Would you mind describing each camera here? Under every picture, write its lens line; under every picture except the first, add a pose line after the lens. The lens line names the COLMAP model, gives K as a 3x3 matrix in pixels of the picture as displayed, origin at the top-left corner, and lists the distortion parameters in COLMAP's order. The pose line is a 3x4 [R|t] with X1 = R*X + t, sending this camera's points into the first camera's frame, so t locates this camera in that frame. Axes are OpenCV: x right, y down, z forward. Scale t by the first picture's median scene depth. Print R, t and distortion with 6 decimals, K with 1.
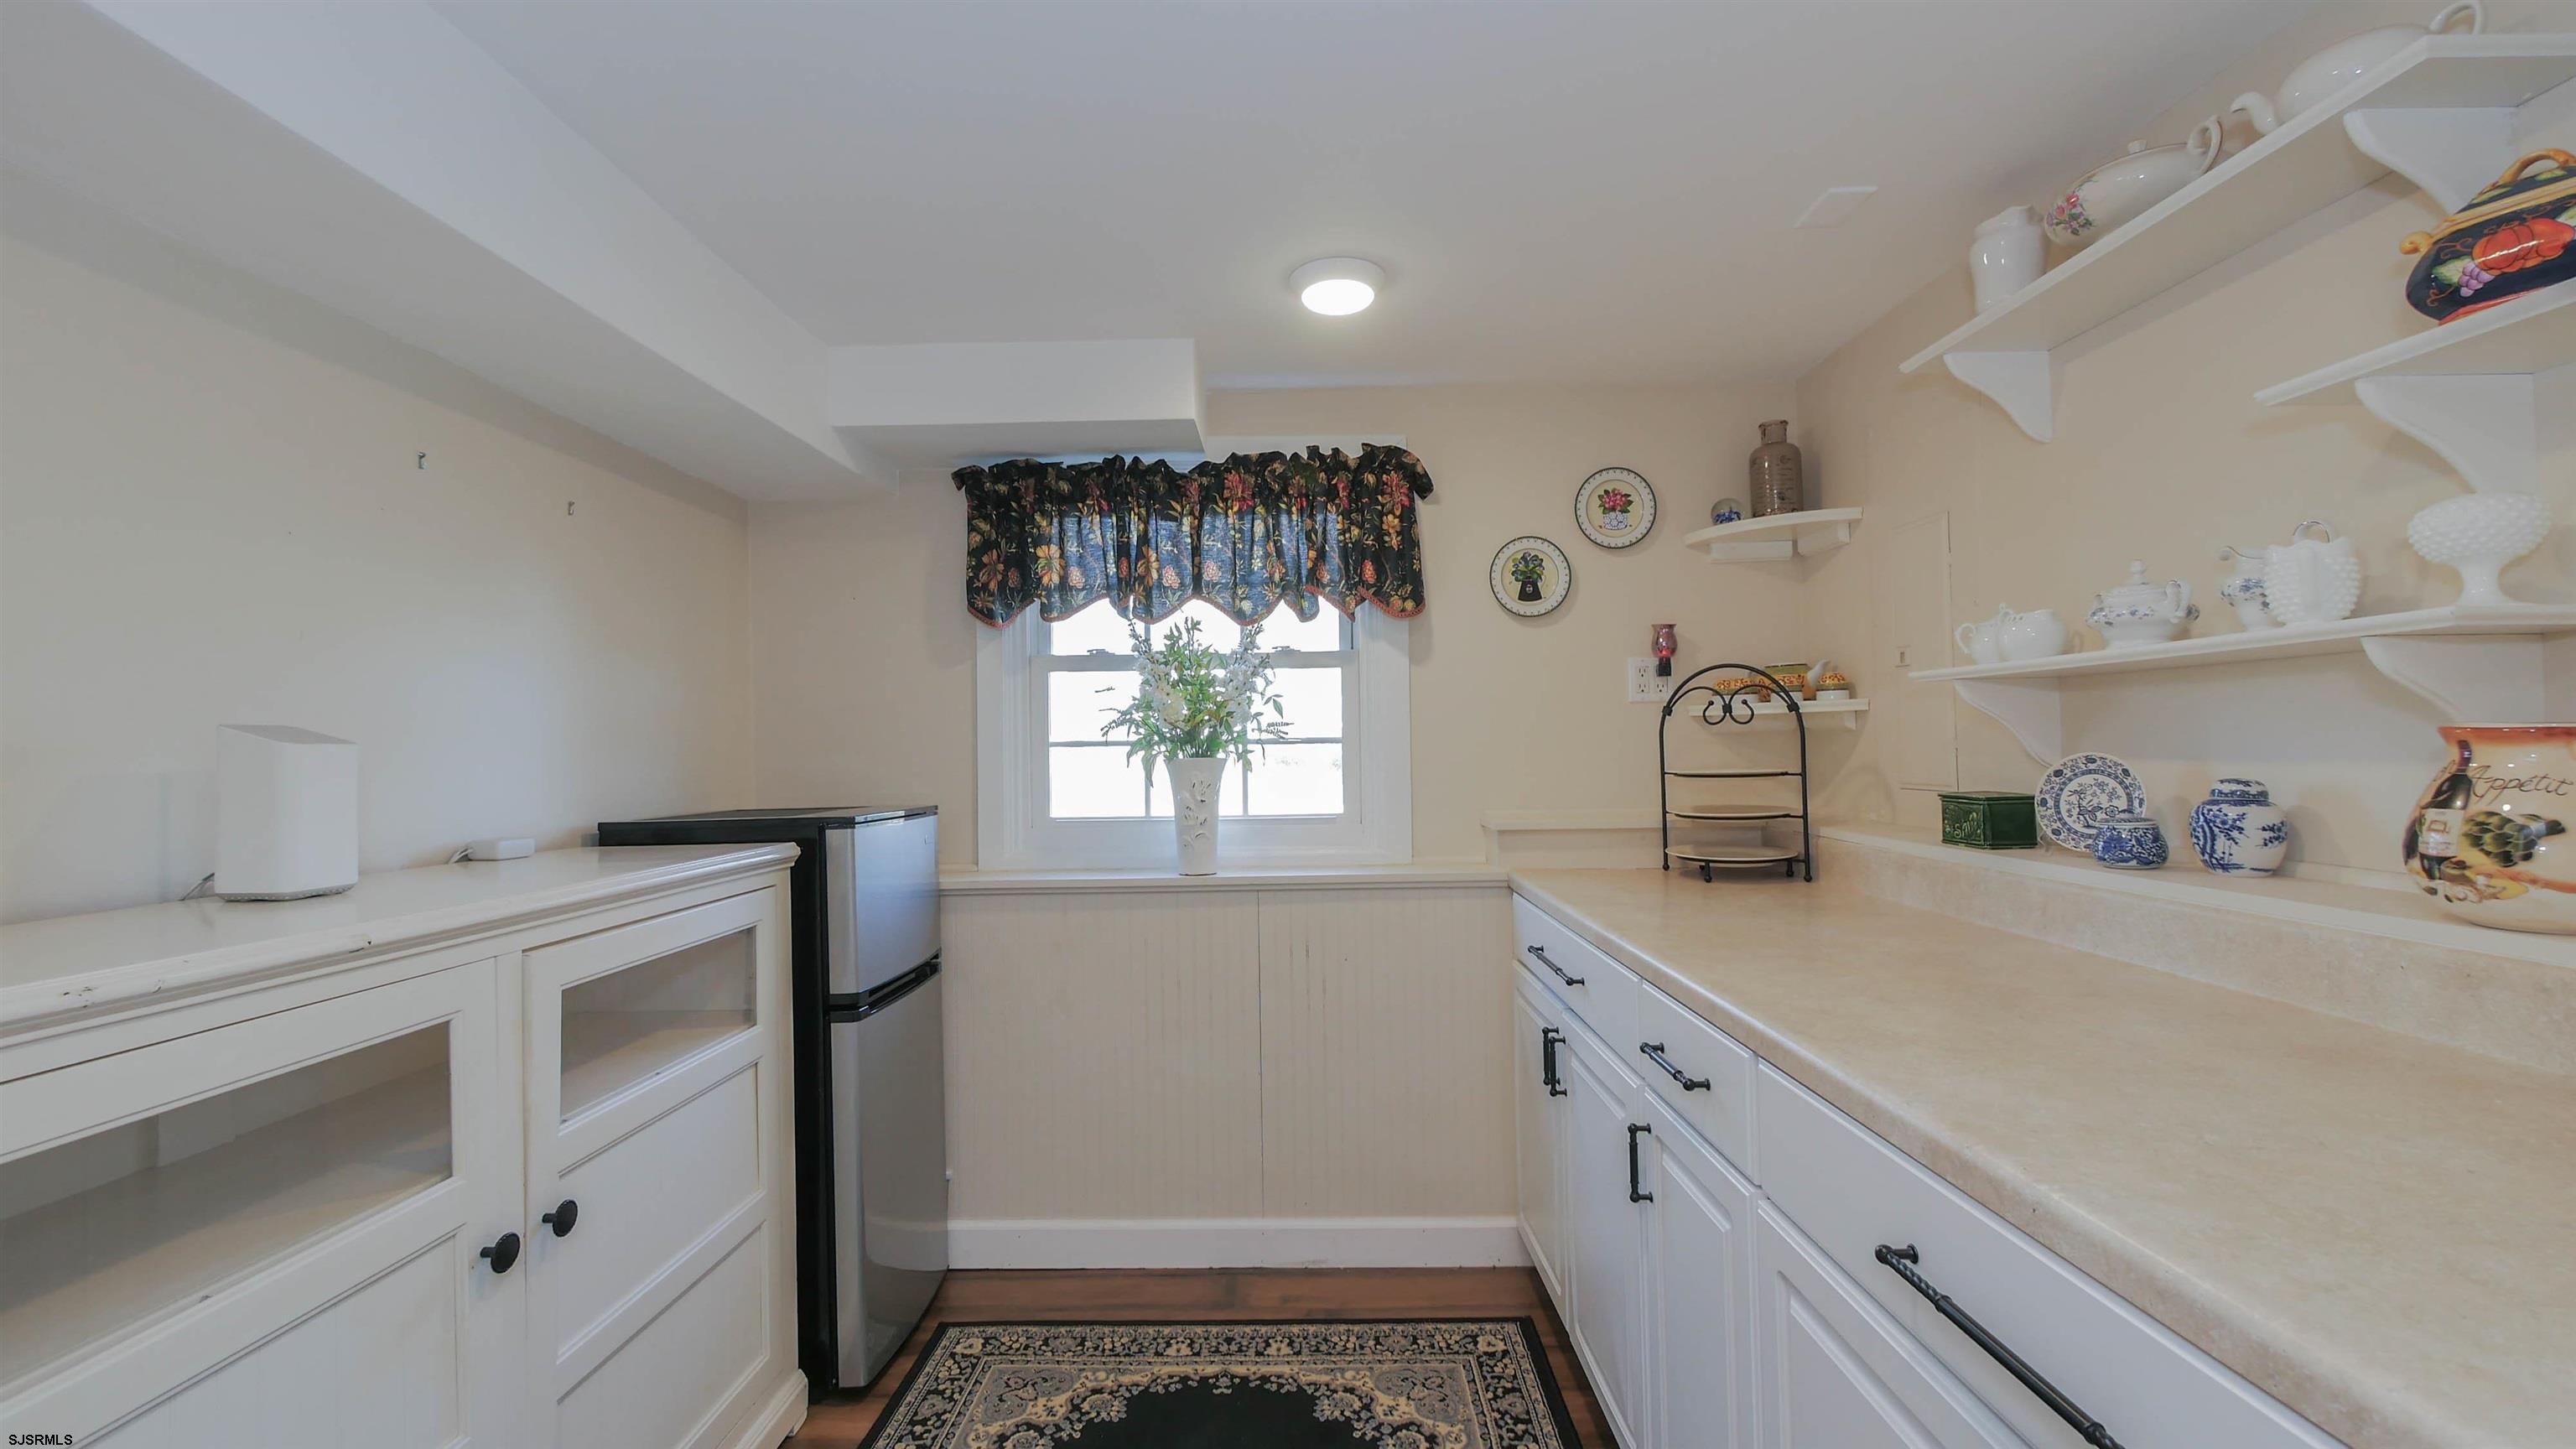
lens RADIAL K [[1060.9, 0, 1276.3], [0, 1060.9, 718.4], [0, 0, 1]] dist [-0.010599, 0.000702]
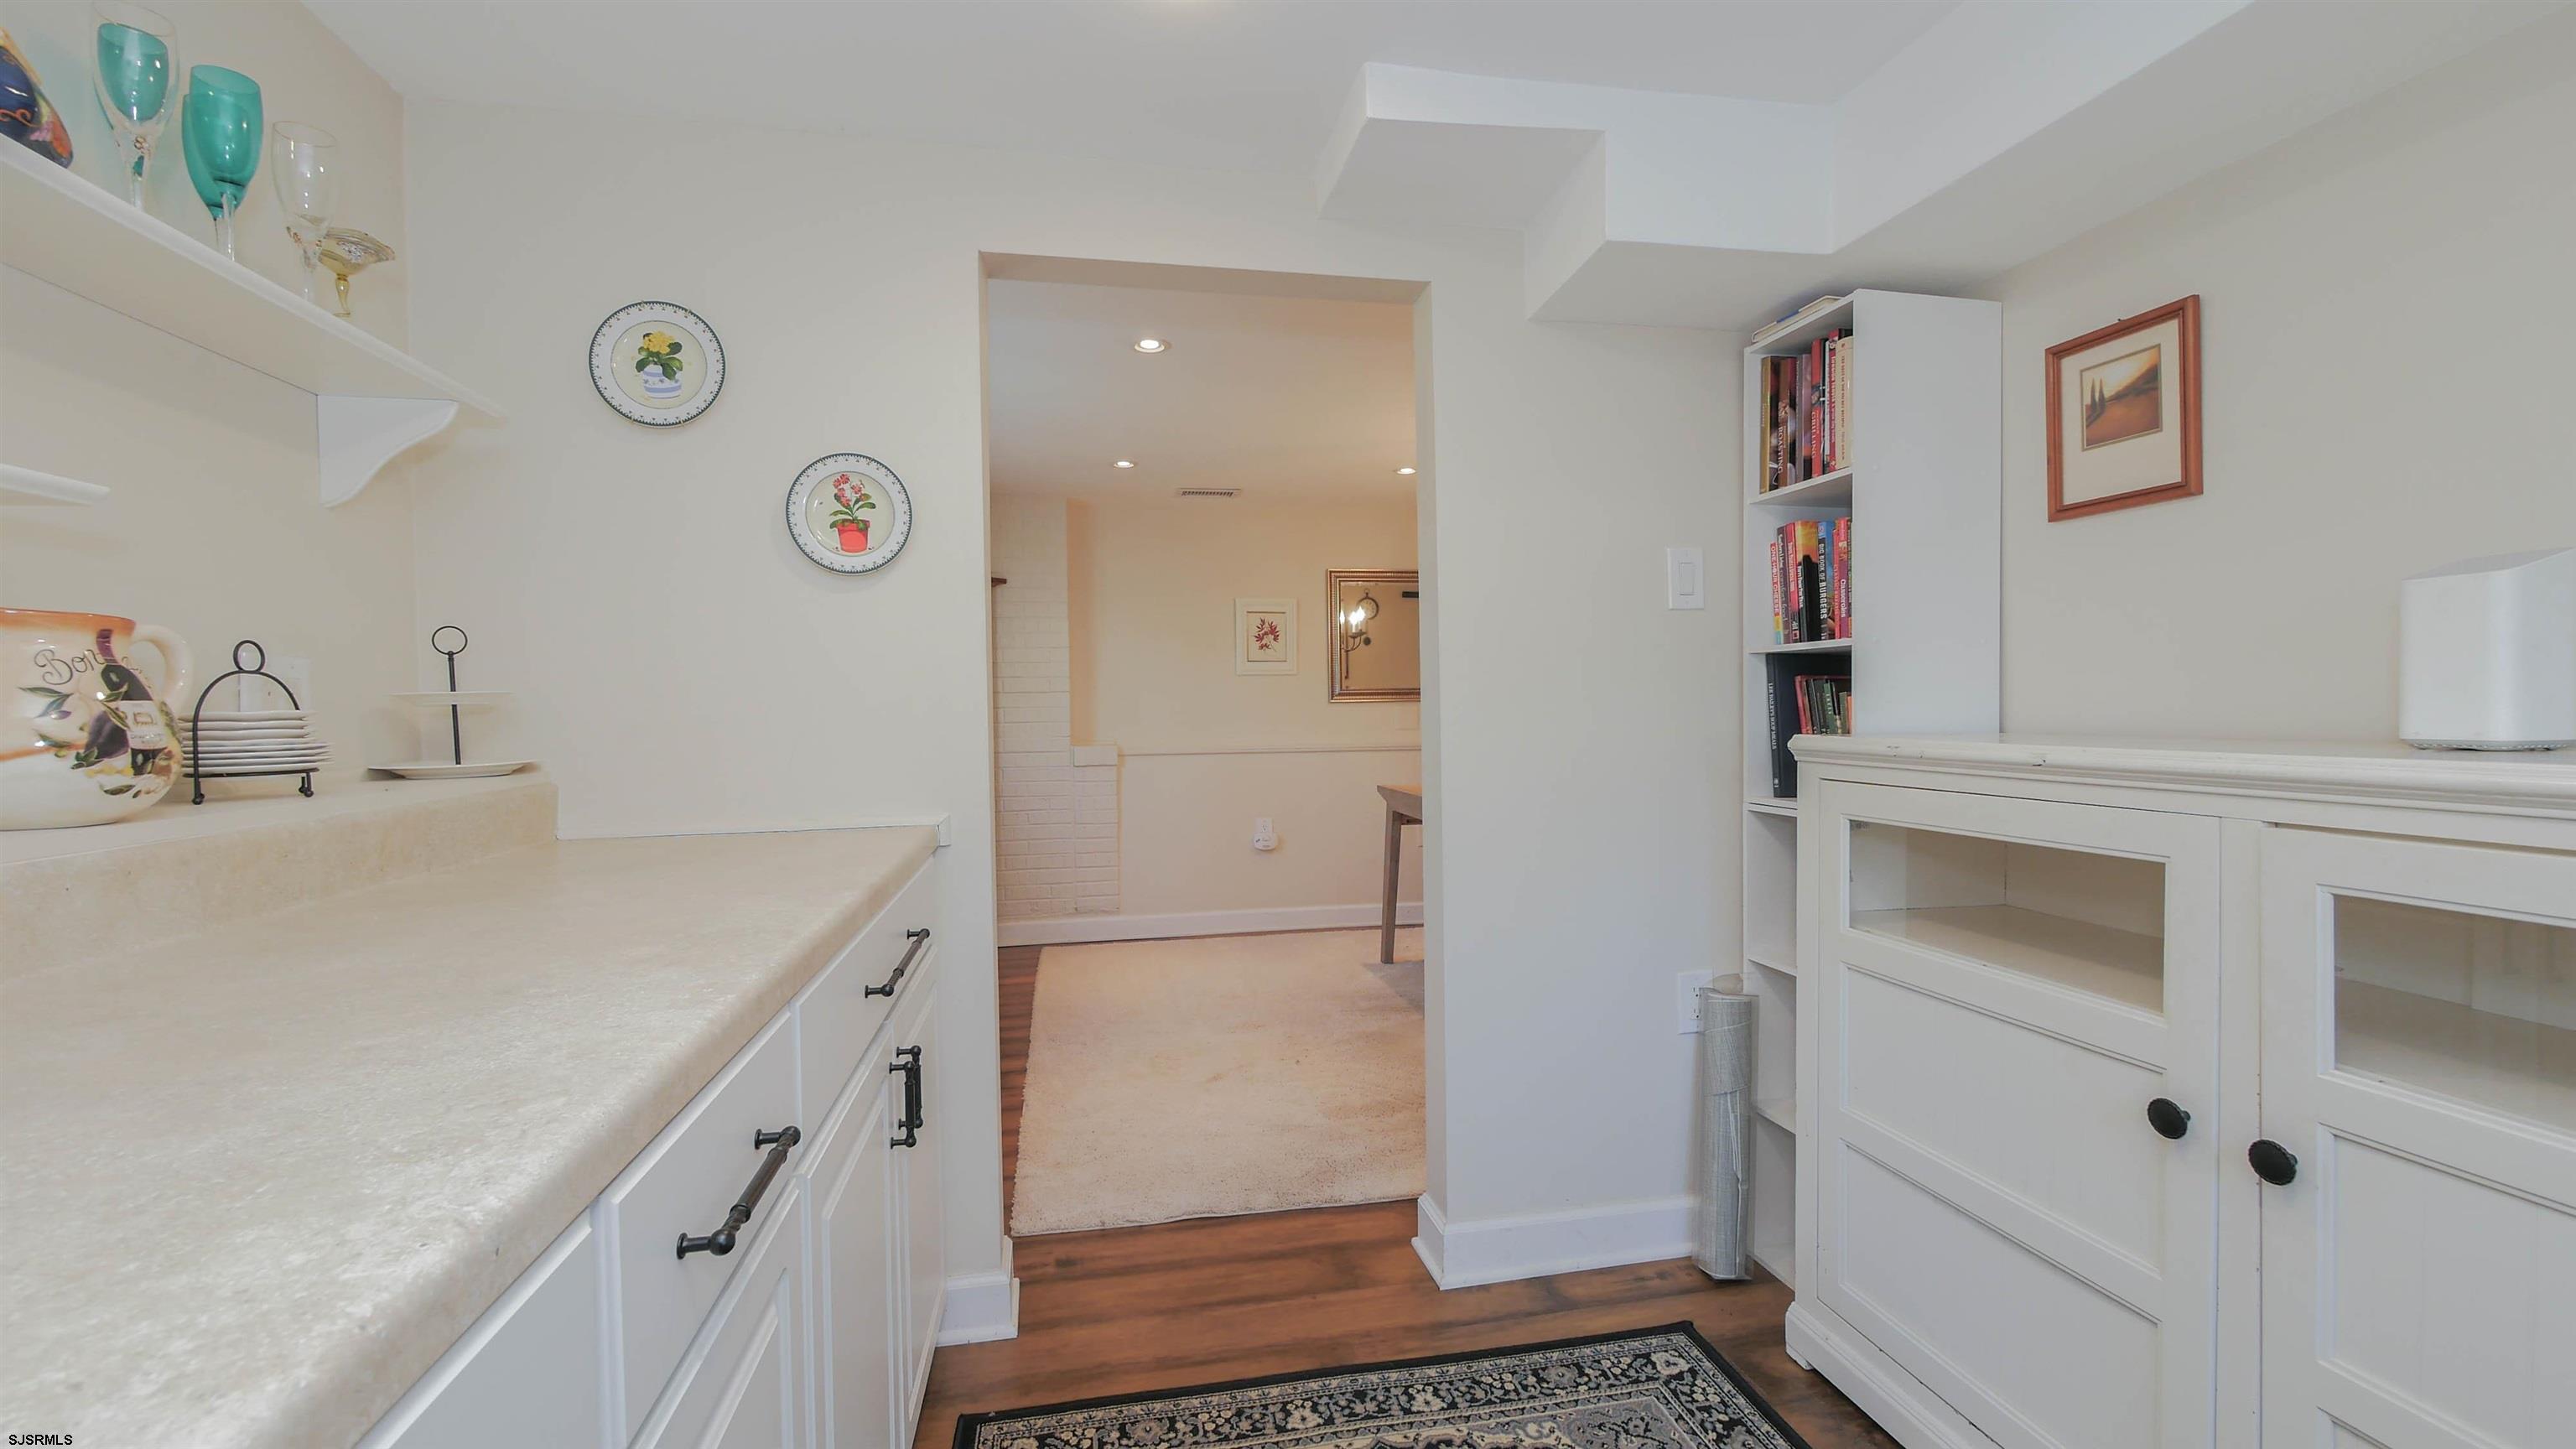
lens RADIAL K [[1060.9, 0, 1276.3], [0, 1060.9, 718.4], [0, 0, 1]] dist [-0.010599, 0.000702]
pose [[-0.978127, 0.029638, -0.205888, 0.259573], [0.035408, 0.999075, -0.024395, 0.139427], [0.204974, -0.031151, -0.978271, 1.831986]]
